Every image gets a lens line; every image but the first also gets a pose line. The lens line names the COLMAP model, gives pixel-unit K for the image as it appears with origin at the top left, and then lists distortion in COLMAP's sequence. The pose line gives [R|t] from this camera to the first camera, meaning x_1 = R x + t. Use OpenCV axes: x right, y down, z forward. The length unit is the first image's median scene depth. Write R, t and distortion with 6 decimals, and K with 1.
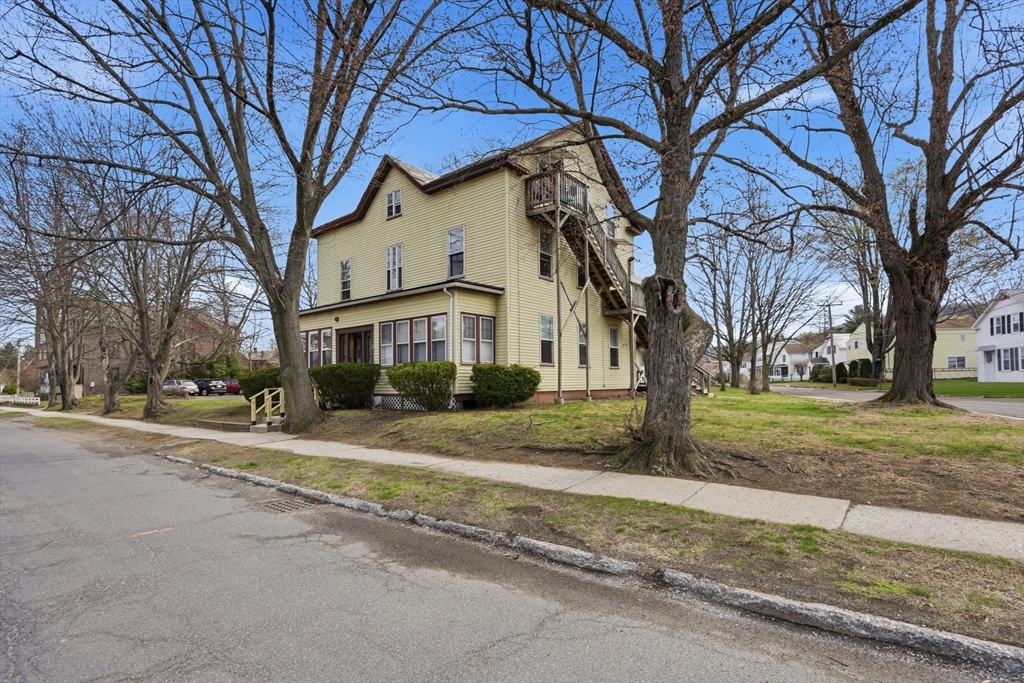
lens RADIAL K [[472.6, 0, 506.6], [0, 472.6, 364.6], [0, 0, 1]] dist [0.000442, -0.000092]
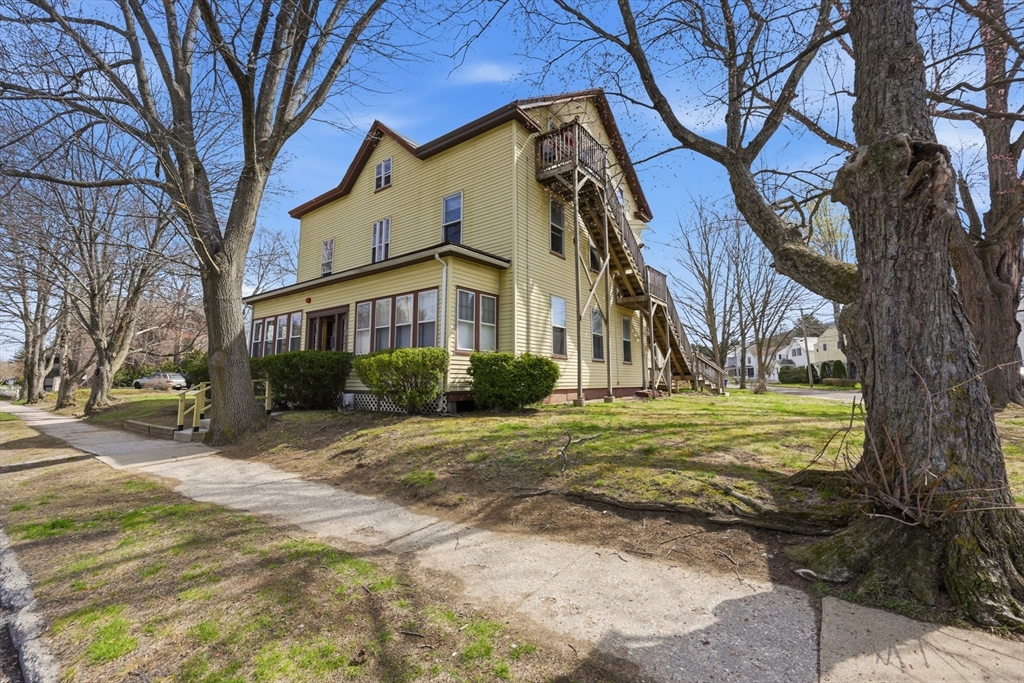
lens RADIAL K [[420.4, 0, 506.8], [0, 420.4, 322.2], [0, 0, 1]] dist [-0.007609, 0.000548]
pose [[0.999524, 0.013405, 0.027781, -0.029261], [-0.010571, 0.994959, -0.099725, 0.015421], [-0.028978, 0.099384, 0.994627, 0.284751]]
